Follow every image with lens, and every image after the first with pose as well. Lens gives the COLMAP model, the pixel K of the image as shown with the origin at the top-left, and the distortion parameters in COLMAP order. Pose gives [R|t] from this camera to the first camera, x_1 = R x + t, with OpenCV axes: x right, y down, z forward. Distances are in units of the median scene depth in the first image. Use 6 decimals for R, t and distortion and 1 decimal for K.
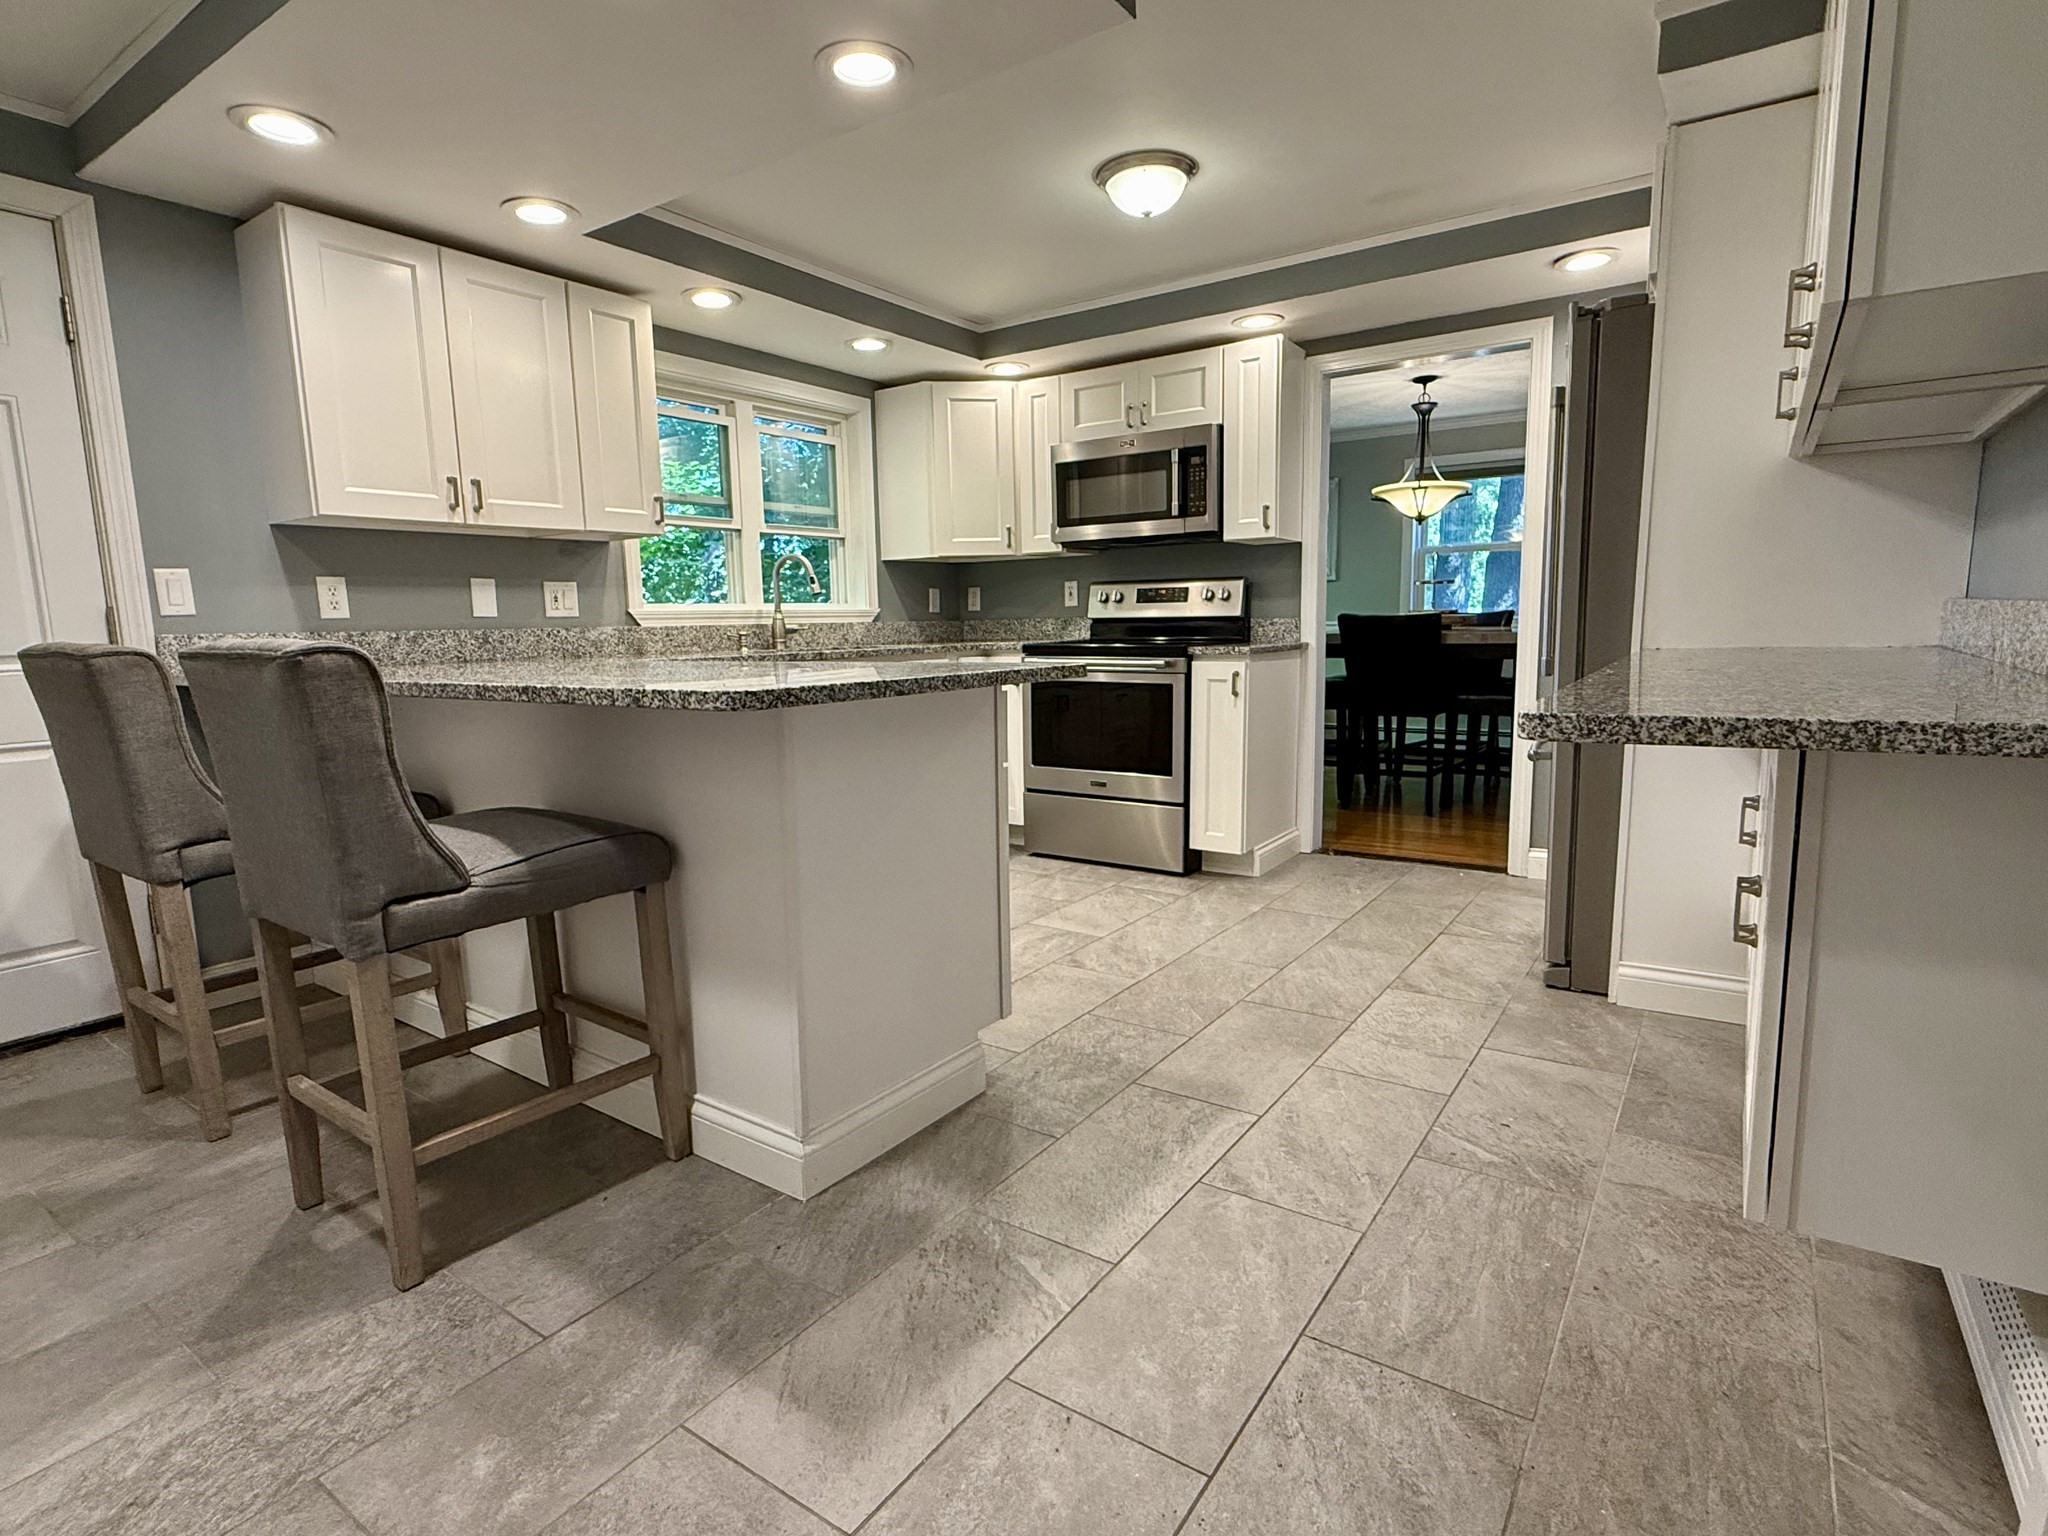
lens RADIAL K [[1042.1, 0, 1019.1], [0, 1042.1, 768.0], [0, 0, 1]] dist [0.000791, -0.000915]
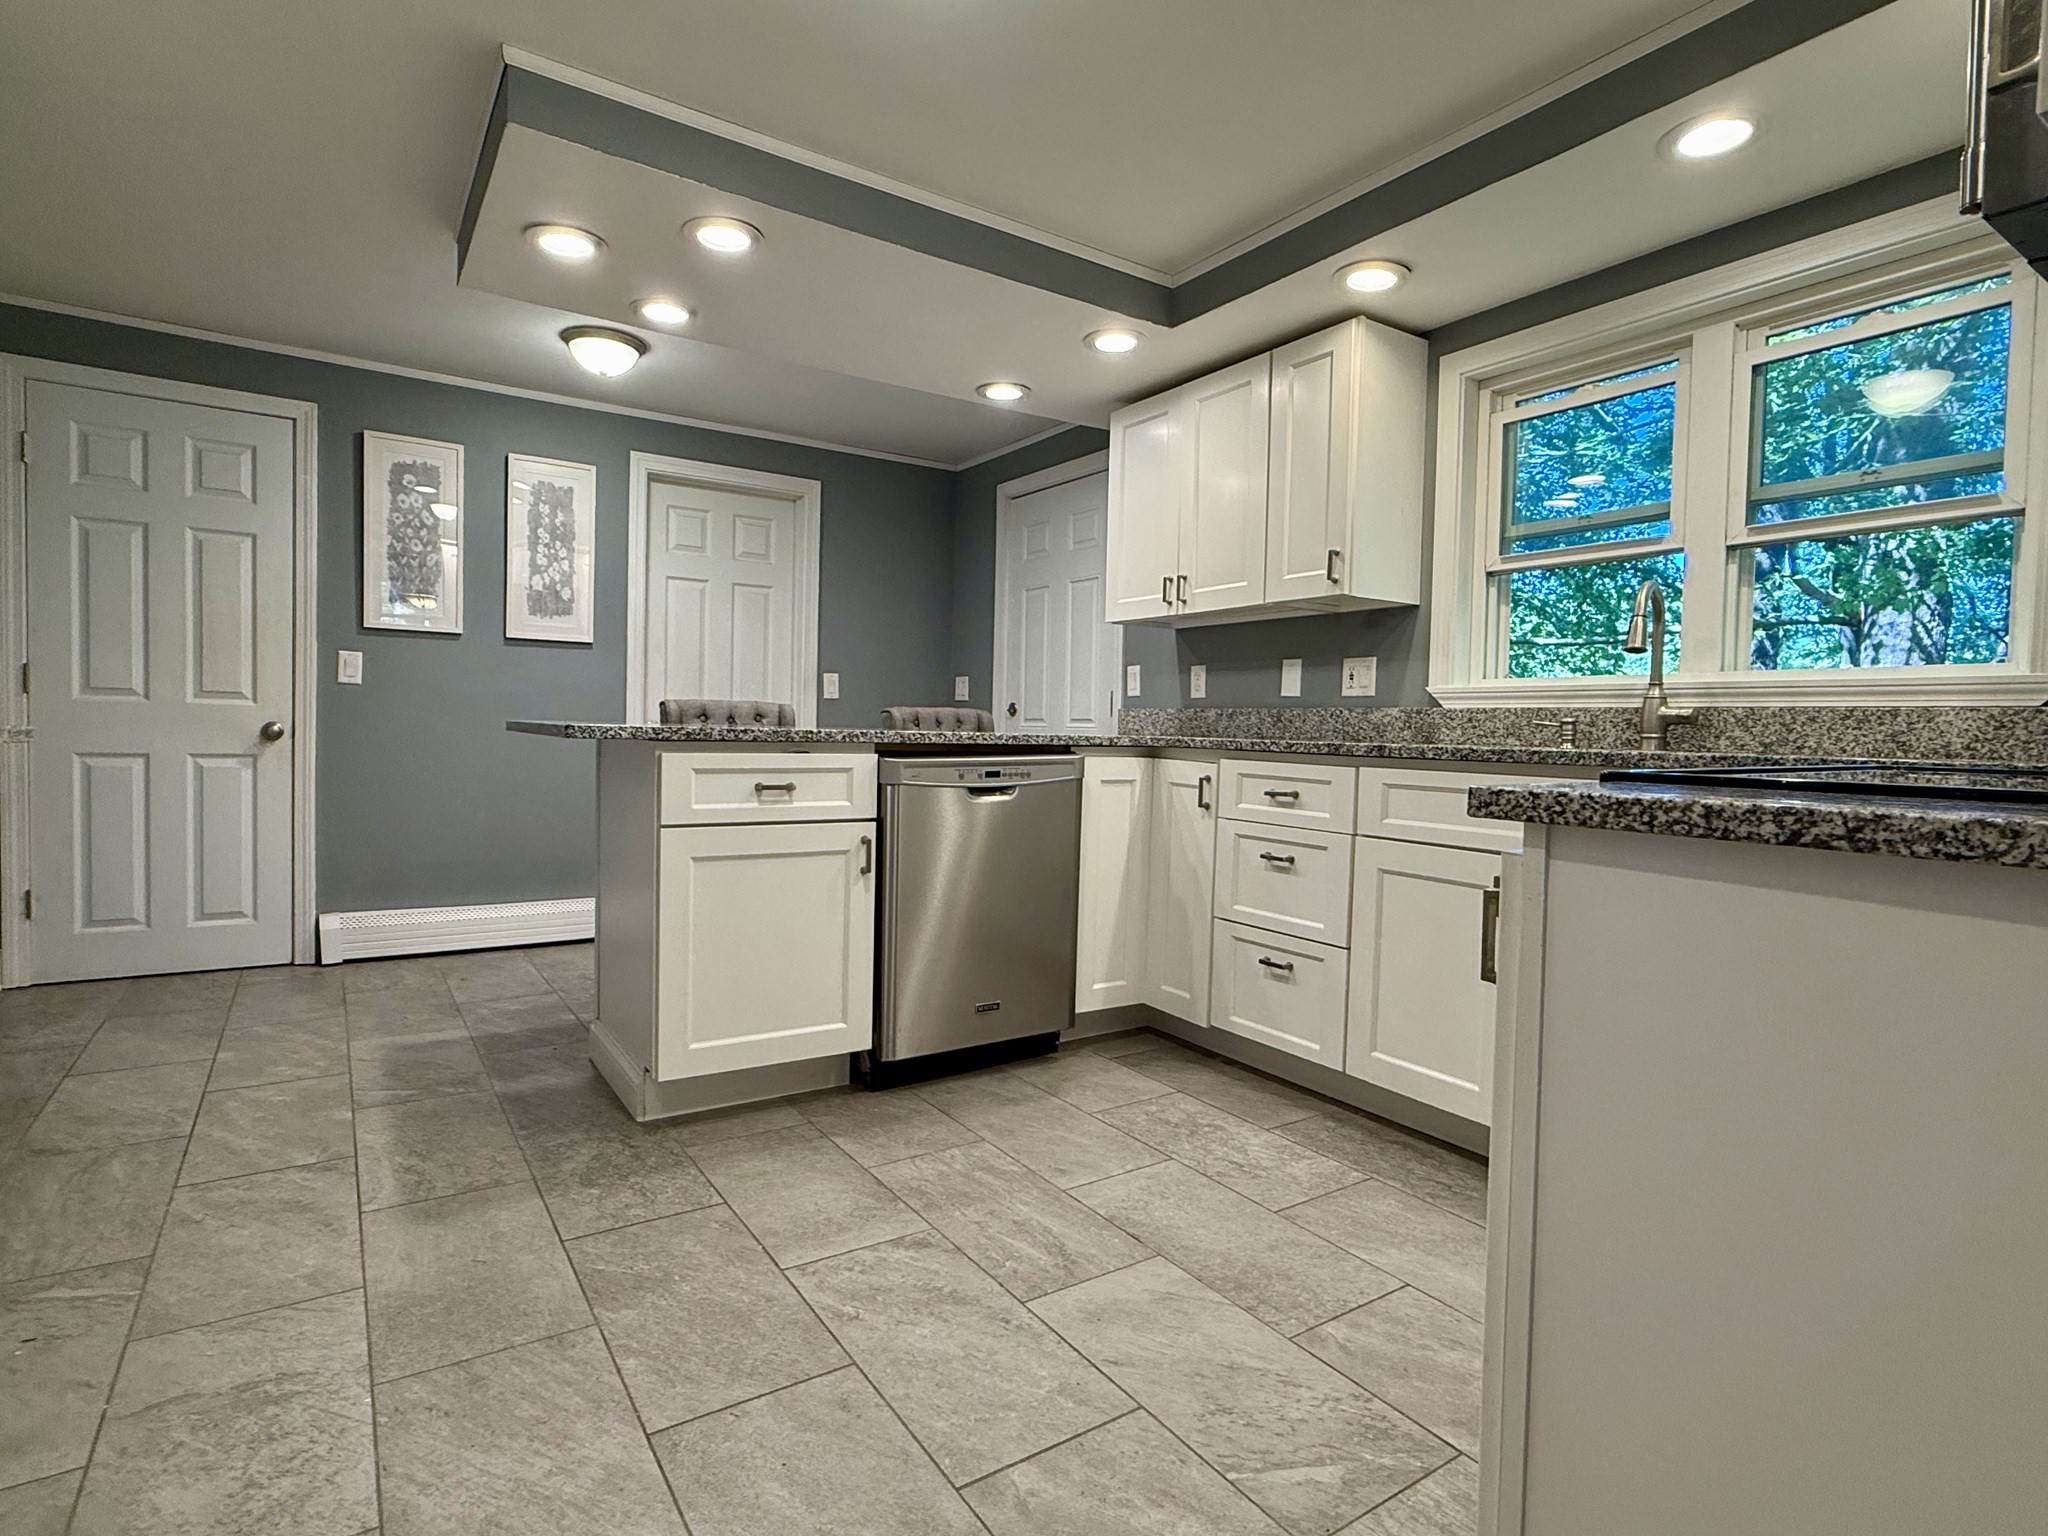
lens RADIAL K [[1042.1, 0, 1019.1], [0, 1042.1, 768.0], [0, 0, 1]] dist [0.000791, -0.000915]
pose [[-0.365589, 0.048714, -0.929501, 0.549883], [-0.145832, 0.983298, 0.108891, -0.151441], [0.919281, 0.175360, -0.352379, 1.150725]]
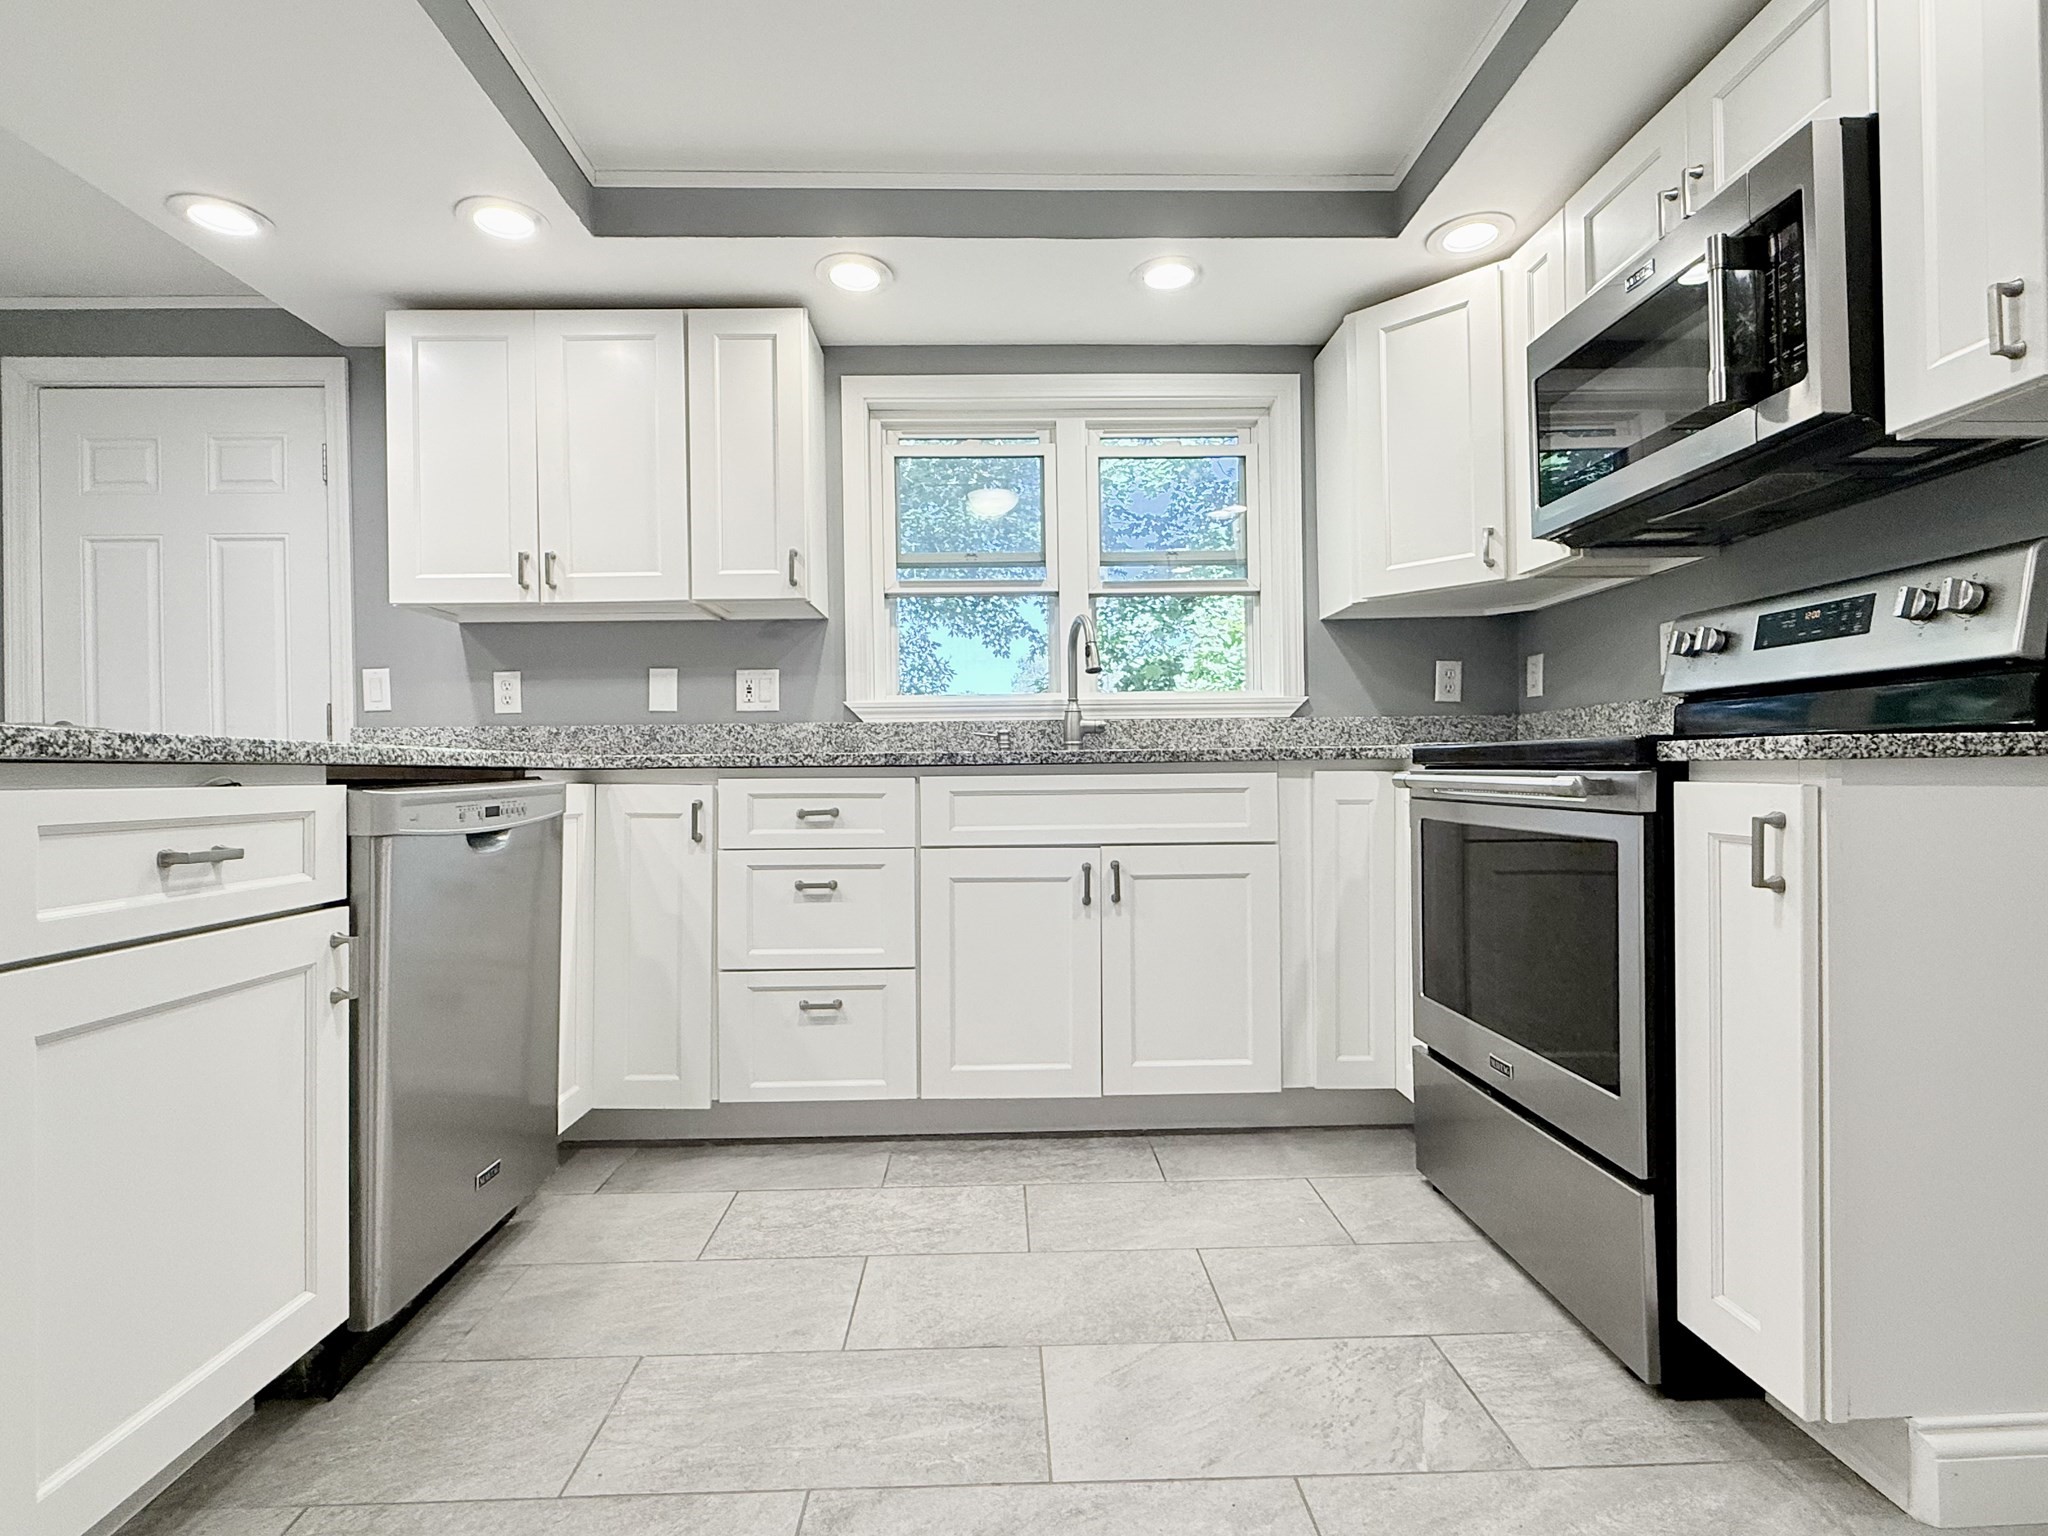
lens RADIAL K [[1023.4, 0, 1020.3], [0, 1023.4, 770.4], [0, 0, 1]] dist [-0.000229, -0.000315]
pose [[0.595174, 0.009805, -0.803537, 0.378018], [-0.111275, 0.991298, -0.070324, -0.068877], [0.795856, 0.131269, 0.591086, 0.748373]]
